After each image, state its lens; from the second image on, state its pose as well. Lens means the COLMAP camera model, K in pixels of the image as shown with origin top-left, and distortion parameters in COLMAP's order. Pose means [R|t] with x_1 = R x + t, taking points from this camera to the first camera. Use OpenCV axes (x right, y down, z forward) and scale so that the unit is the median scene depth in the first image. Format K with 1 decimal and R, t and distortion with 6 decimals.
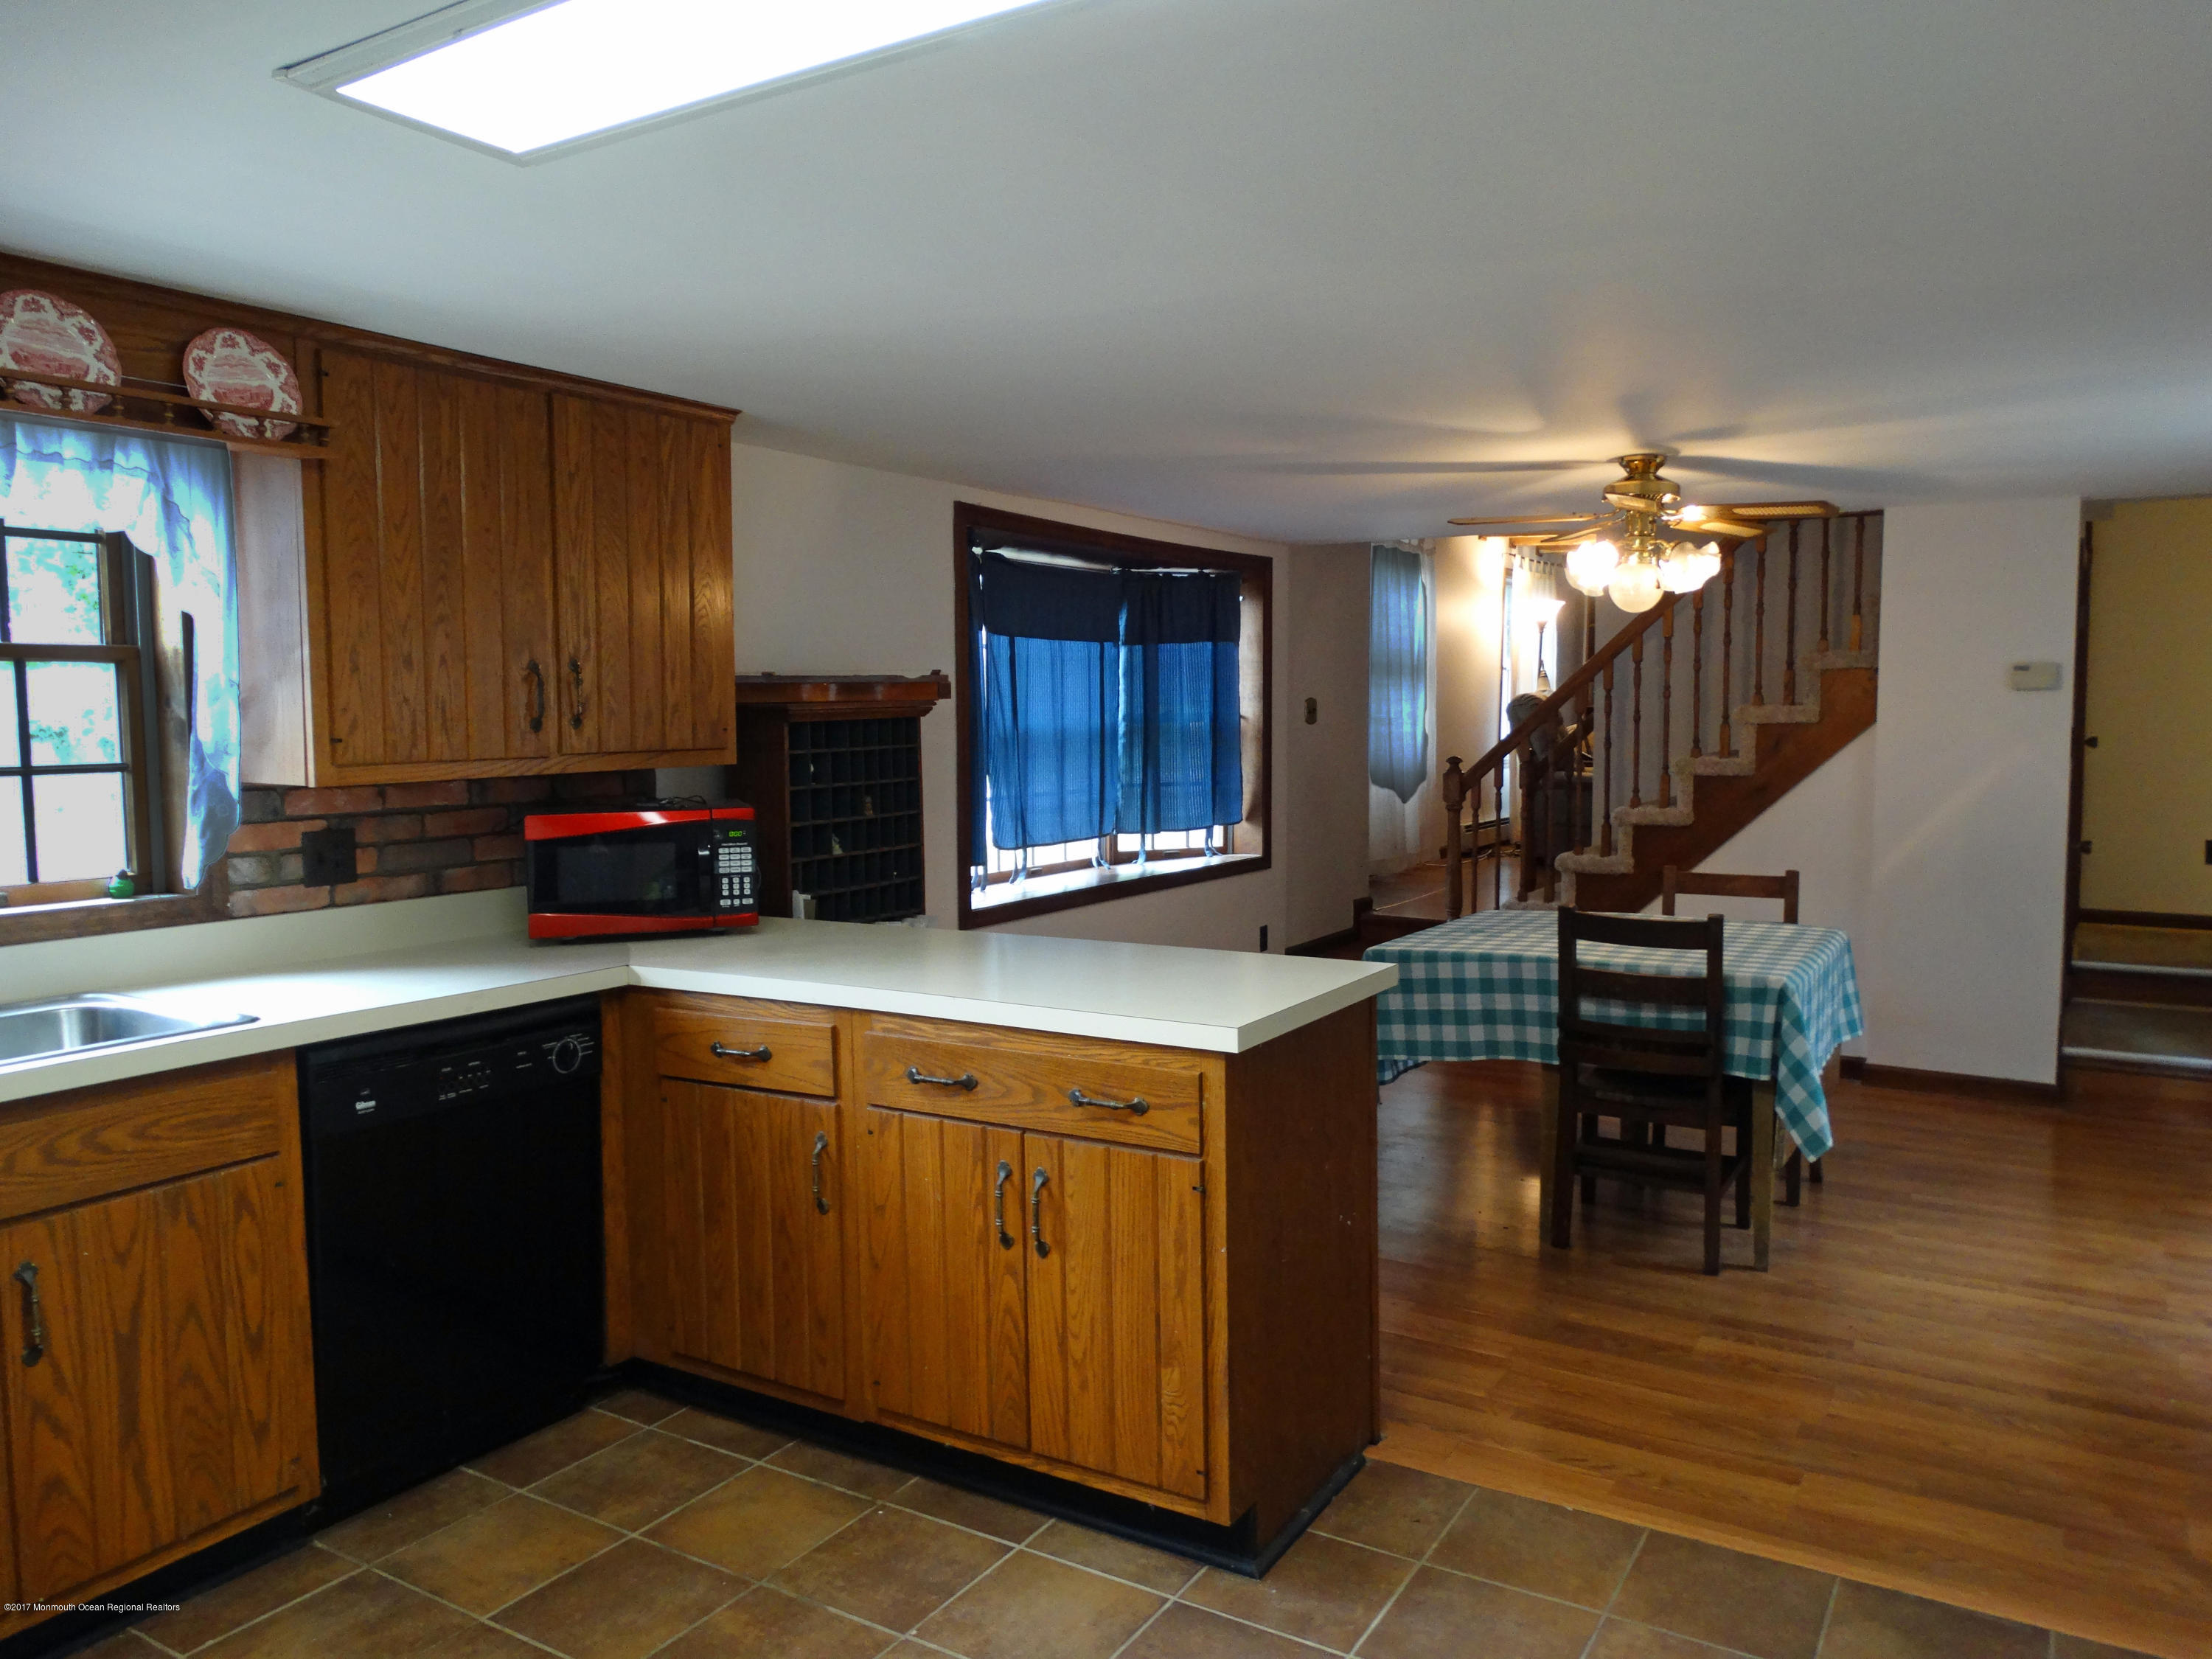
lens RADIAL K [[1564.6, 0, 1131.4], [0, 1564.6, 818.2], [0, 0, 1]] dist [-0.013084, 0.003461]
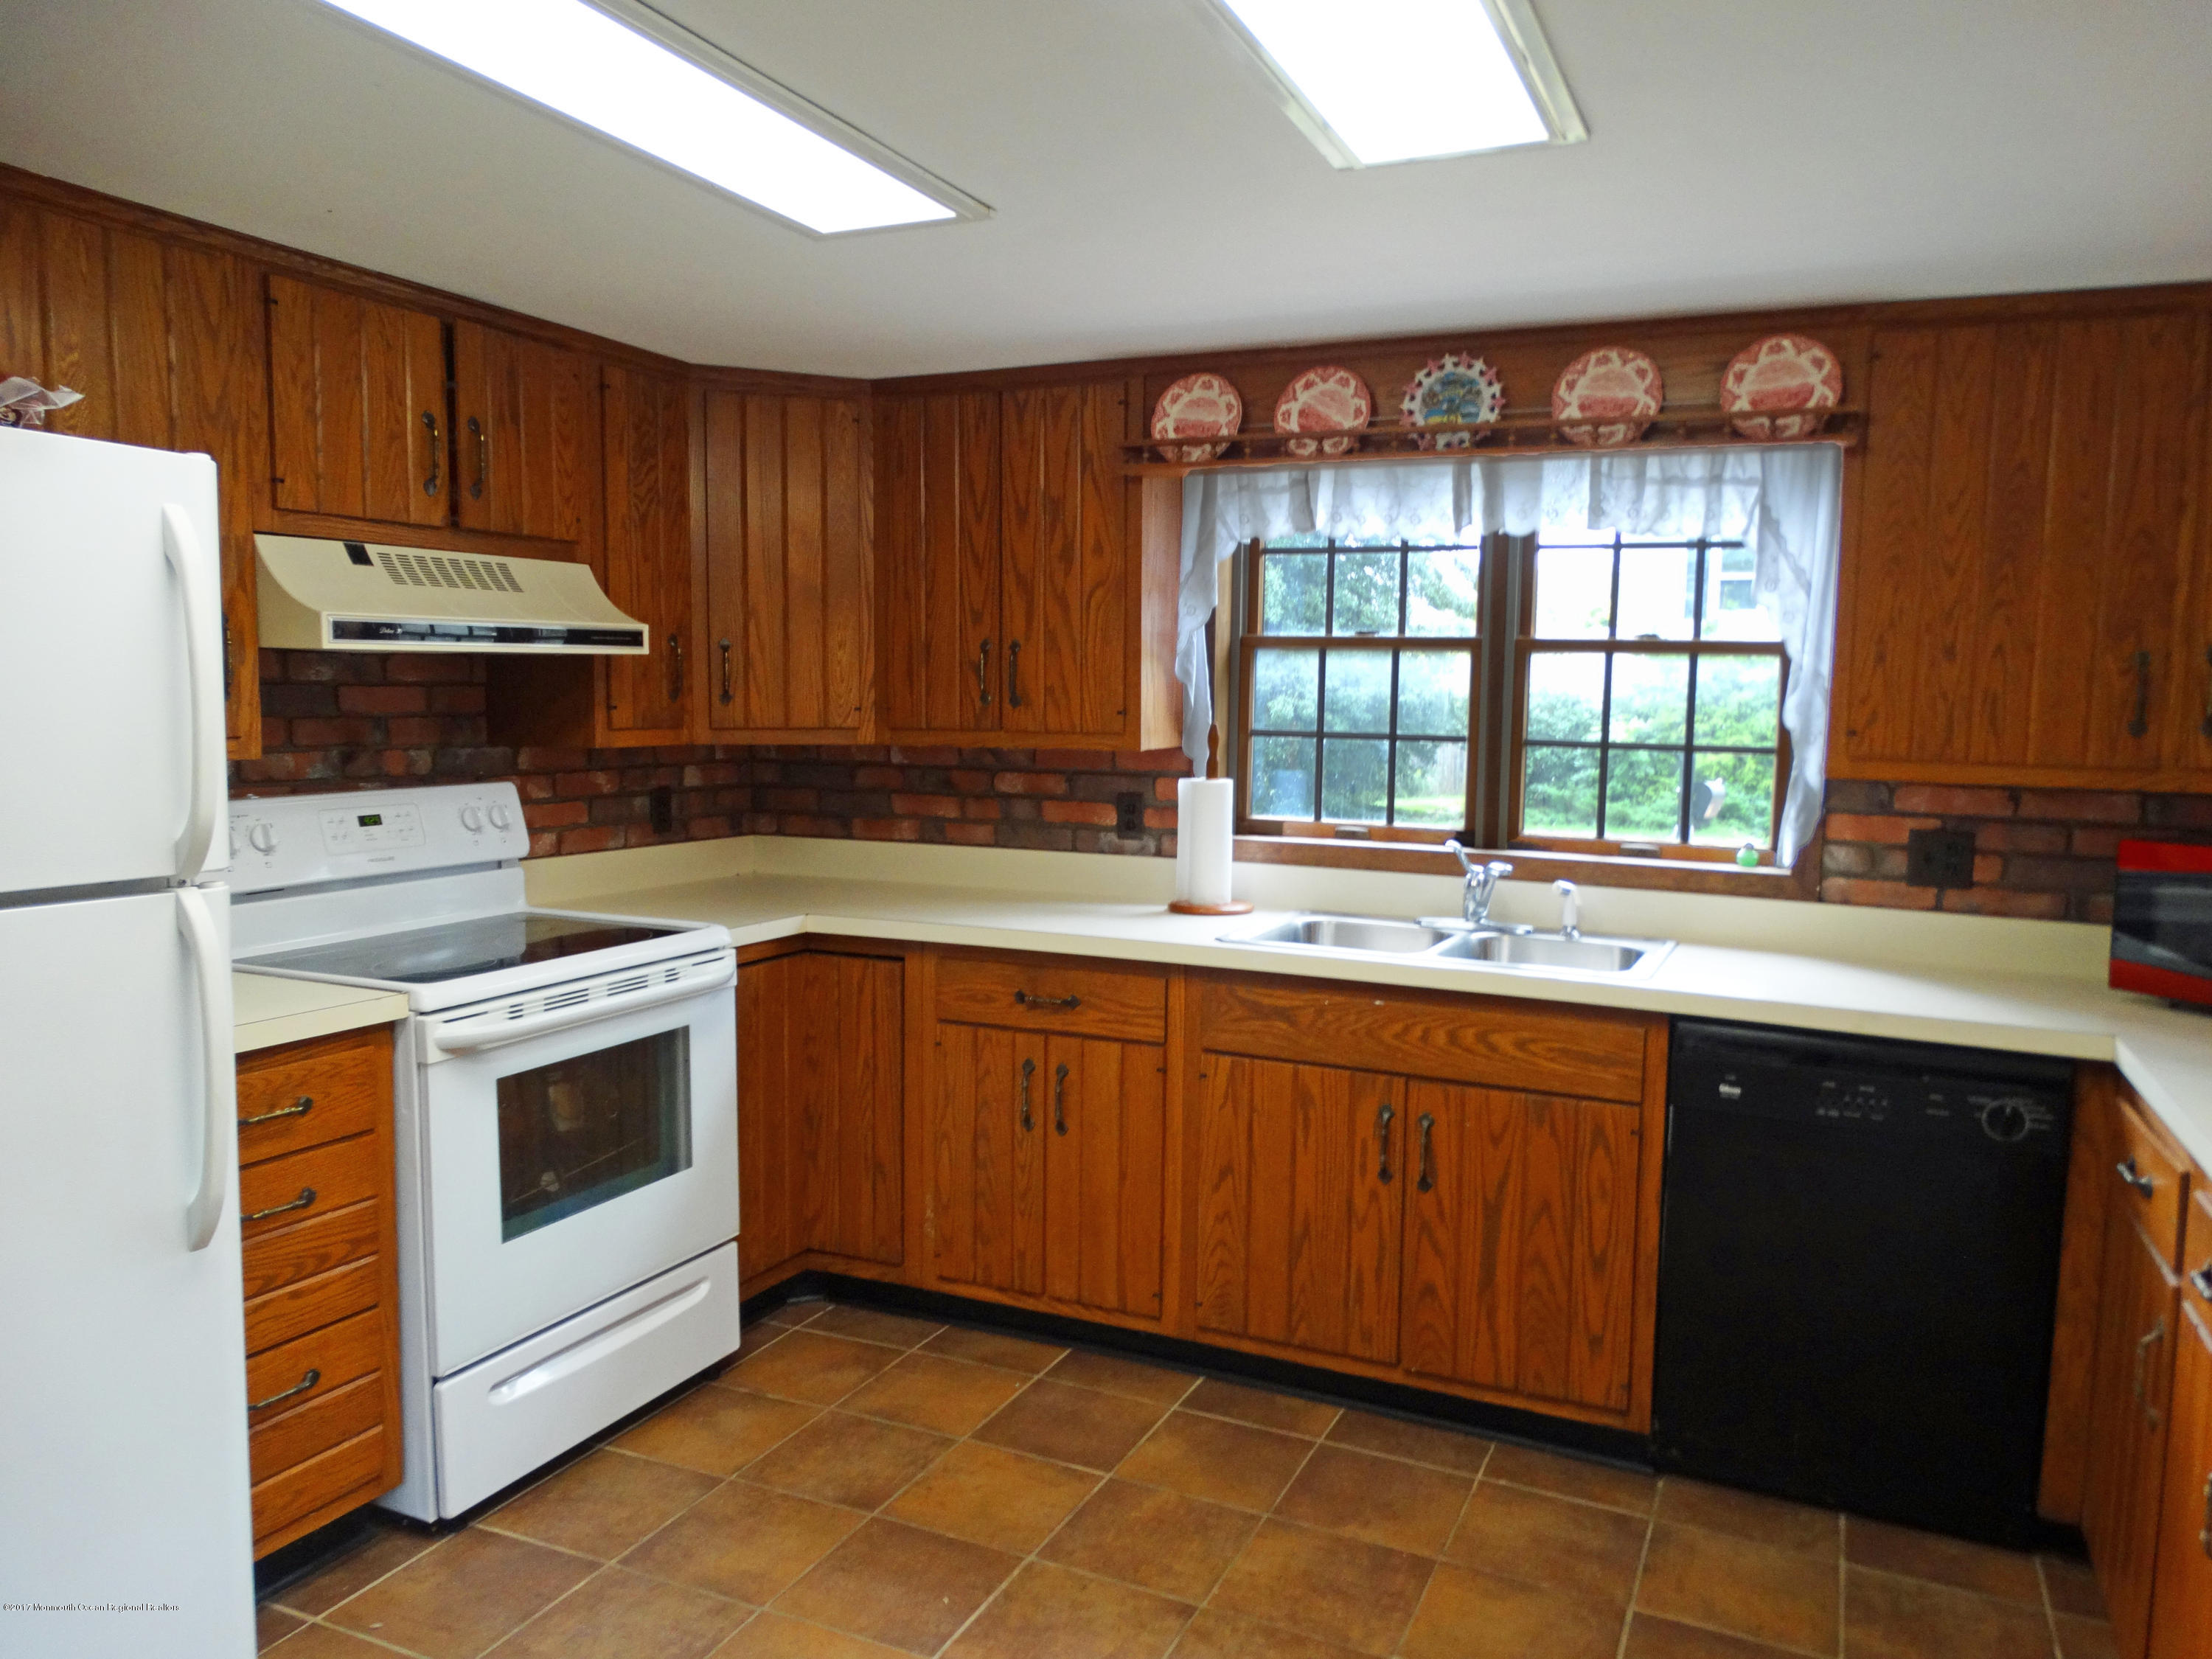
lens RADIAL K [[1545.3, 0, 1110.3], [0, 1545.3, 824.1], [0, 0, 1]] dist [-0.011730, -0.010728]
pose [[0.104630, 0.094014, -0.990058, 0.402278], [-0.093522, 0.992040, 0.084318, -0.030965], [0.990104, 0.083770, 0.112590, 0.434514]]
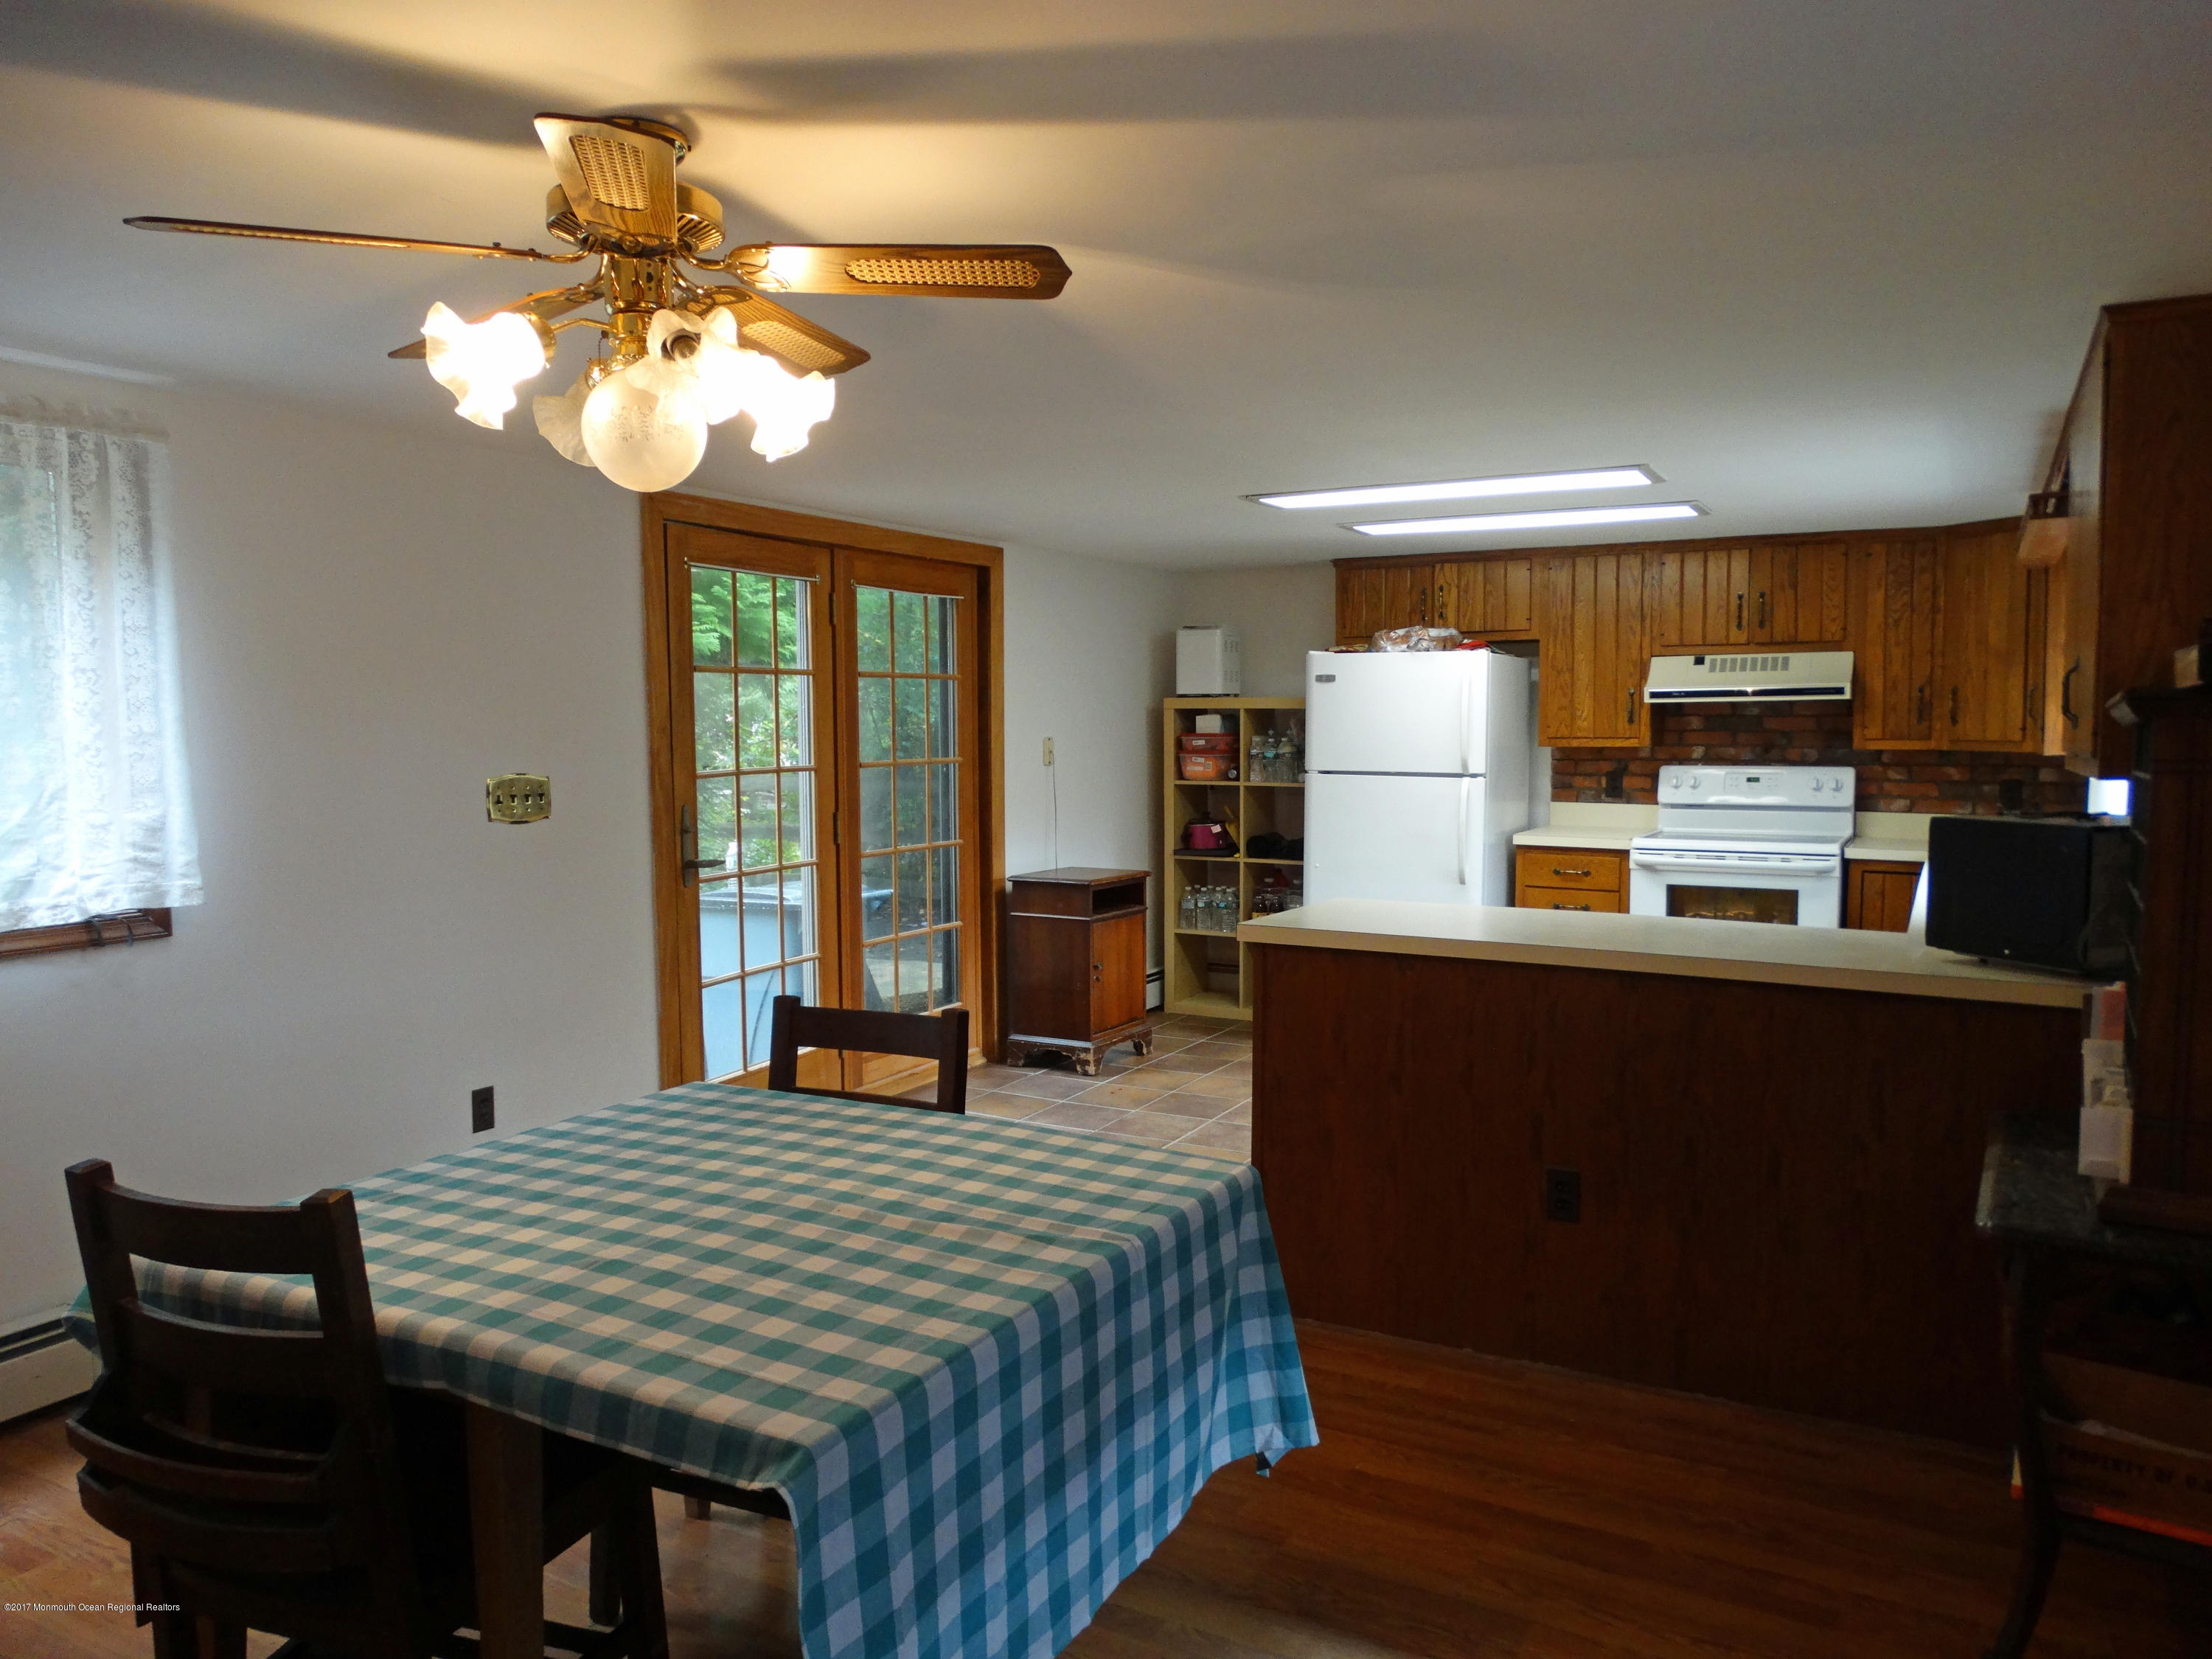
lens RADIAL K [[1564.9, 0, 1115.4], [0, 1564.9, 801.1], [0, 0, 1]] dist [0.004785, 0.003576]
pose [[-0.999161, 0.008946, -0.039970, 0.330703], [0.003416, 0.990656, 0.136343, -0.178977], [0.040816, 0.136092, -0.989855, 2.250618]]
